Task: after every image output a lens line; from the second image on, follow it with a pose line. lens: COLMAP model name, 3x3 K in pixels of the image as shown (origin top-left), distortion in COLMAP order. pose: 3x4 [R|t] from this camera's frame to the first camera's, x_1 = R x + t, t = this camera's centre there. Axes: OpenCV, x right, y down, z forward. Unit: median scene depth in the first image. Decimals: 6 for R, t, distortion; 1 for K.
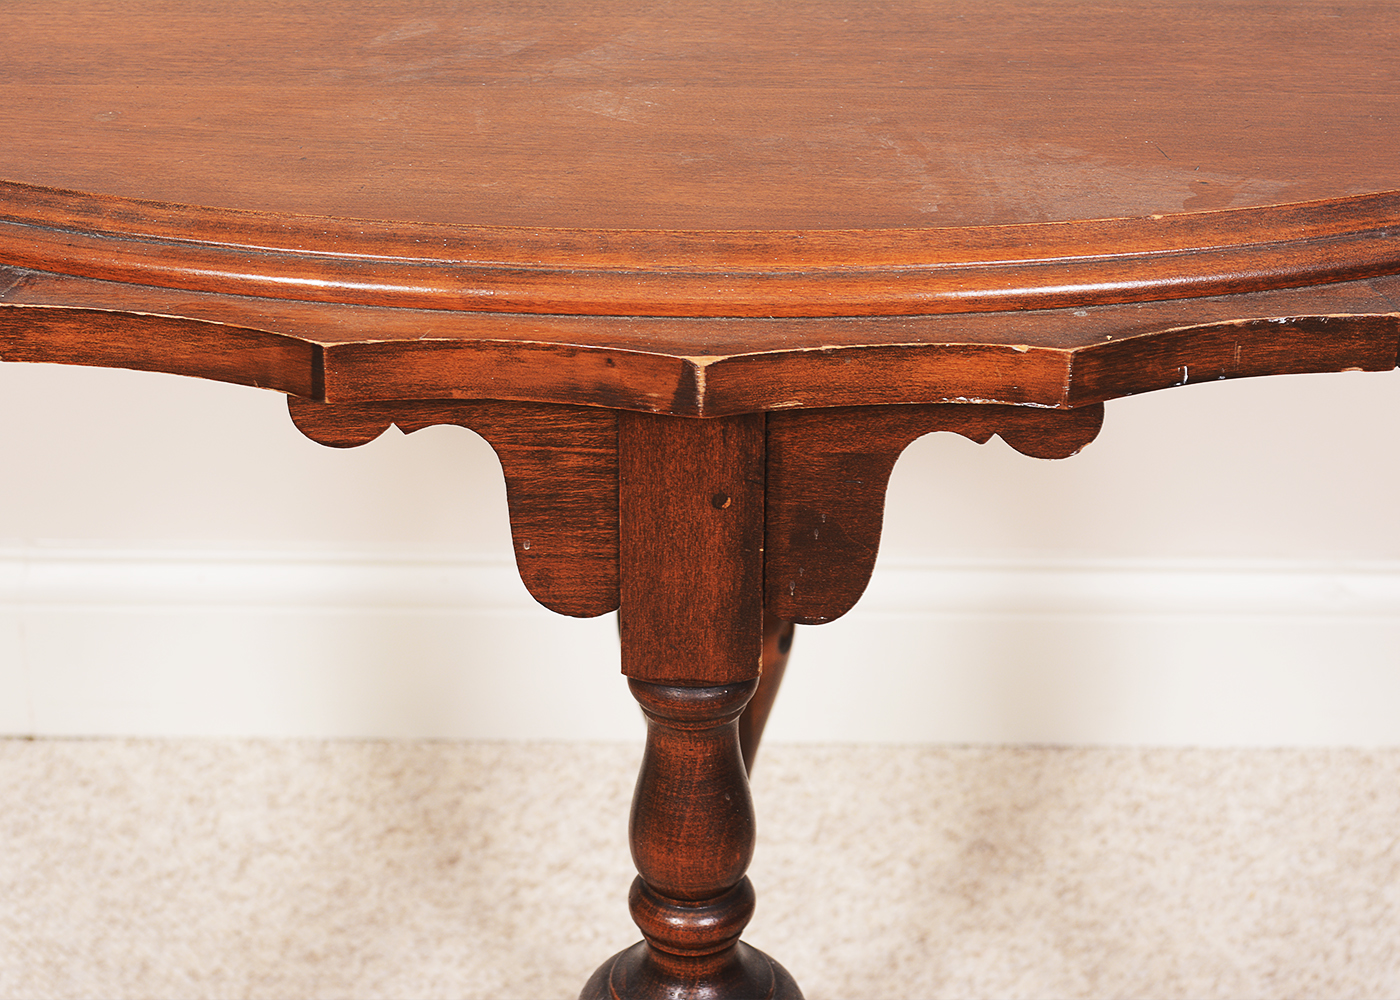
lens RADIAL K [[3466.9, 0, 700.0], [0, 3466.9, 500.0], [0, 0, 1]] dist [-0.072750, -0.324573]
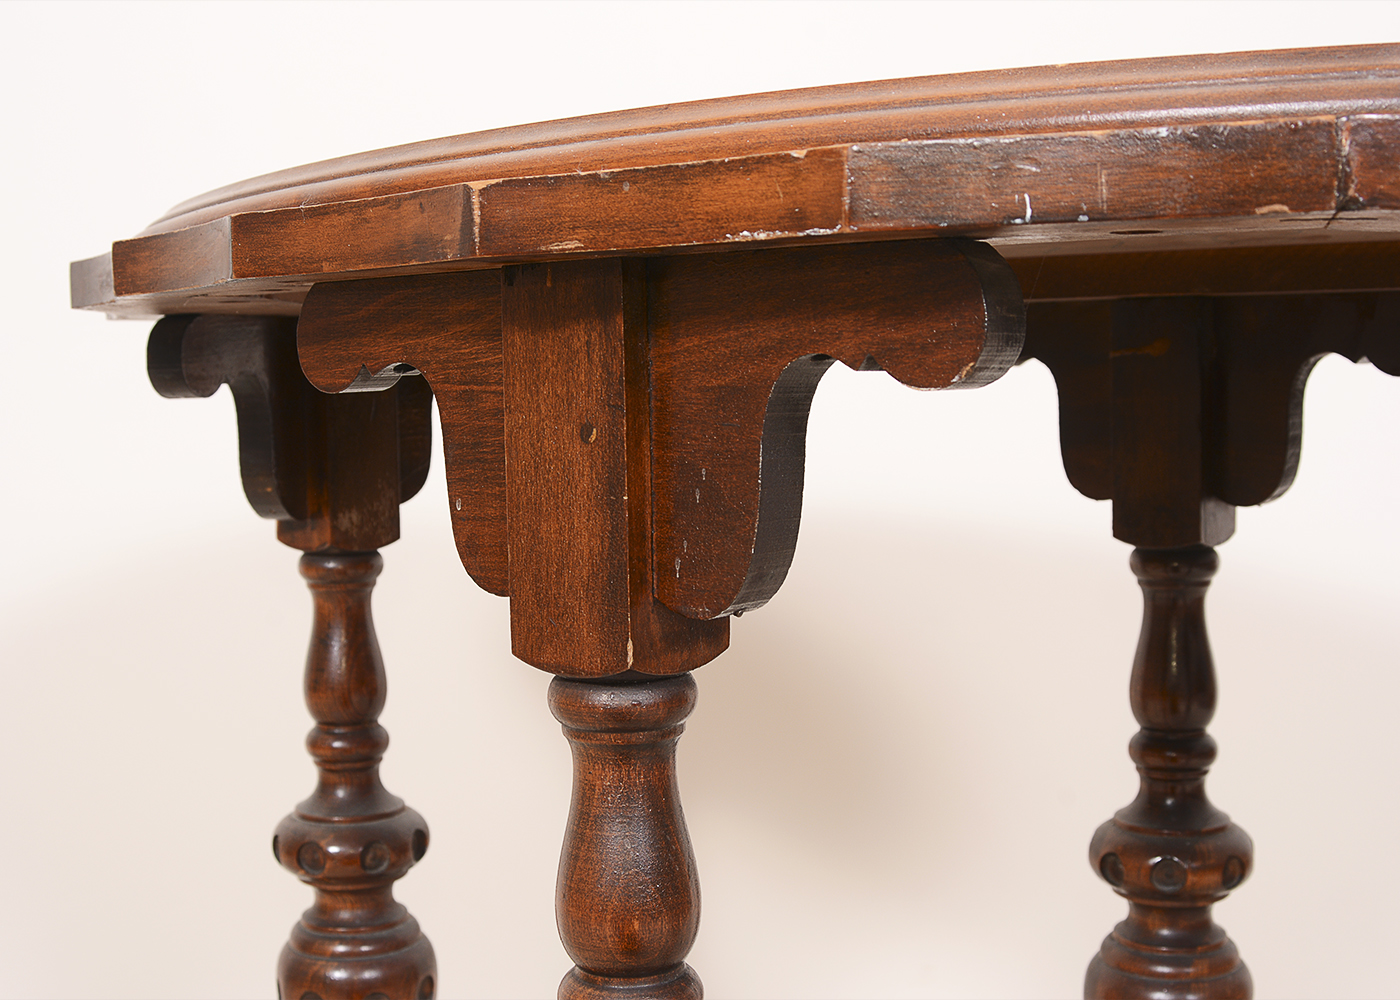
lens RADIAL K [[1765.5, 0, 700.0], [0, 1765.5, 500.0], [0, 0, 1]] dist [-0.180732, 0.015309]
pose [[0.798963, 0.025240, -0.600850, 0.309640], [-0.271355, 0.906757, -0.322736, 0.158302], [0.536679, 0.420898, 0.731314, 0.722958]]
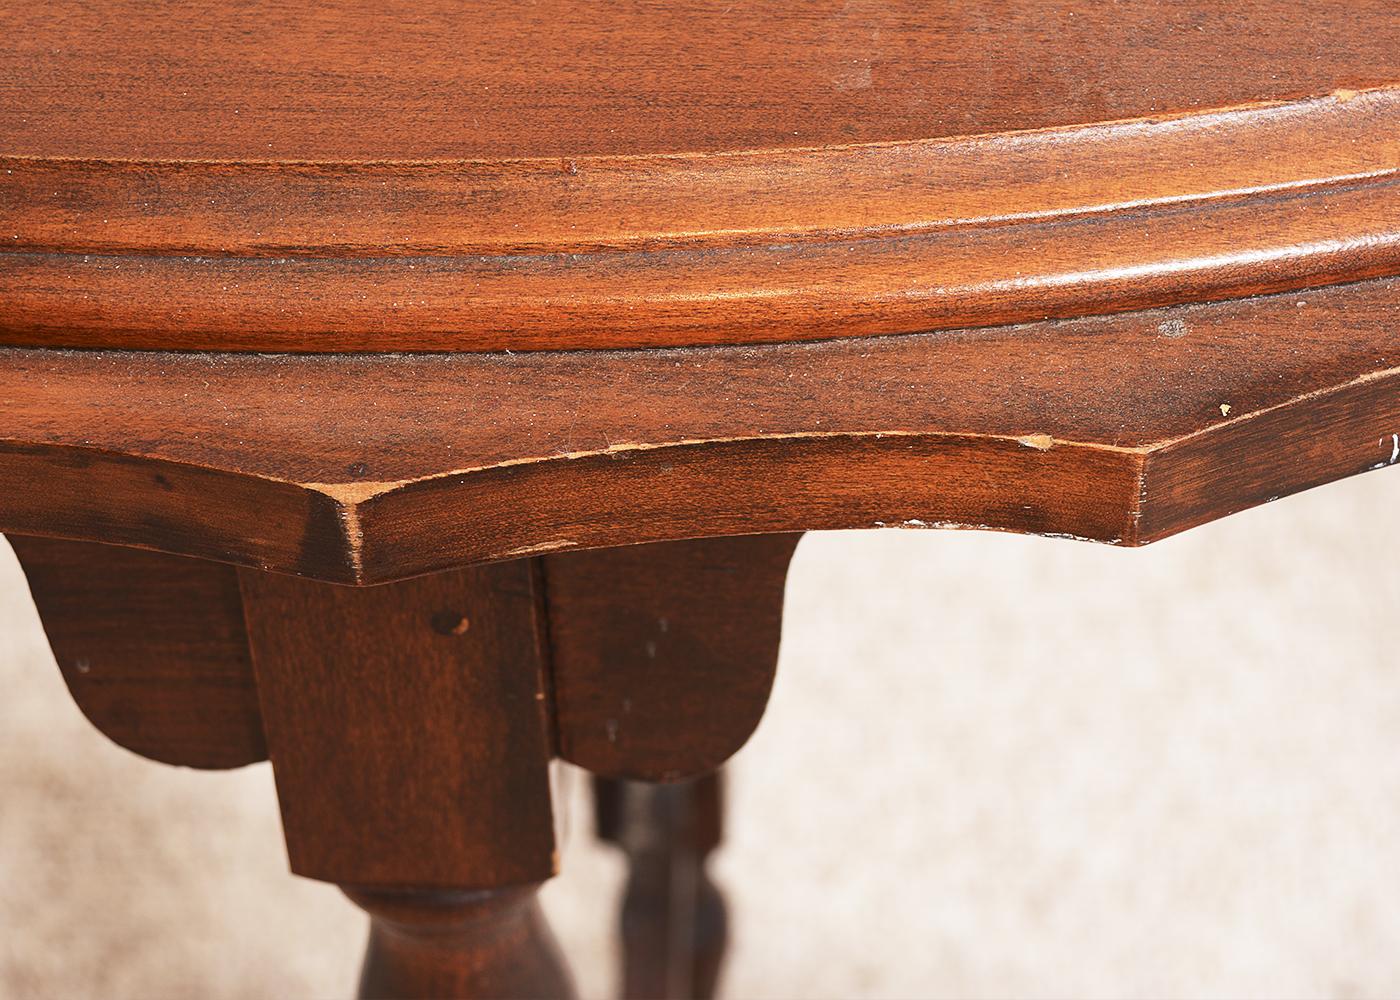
lens RADIAL K [[4195.6, 0, 700.0], [0, 4195.6, 500.0], [0, 0, 1]] dist [-0.029579, -0.253094]
pose [[0.998947, -0.009122, -0.044973, 0.071757], [0.022618, 0.950605, 0.309579, -0.209245], [0.039927, -0.310270, 0.949810, 0.454544]]
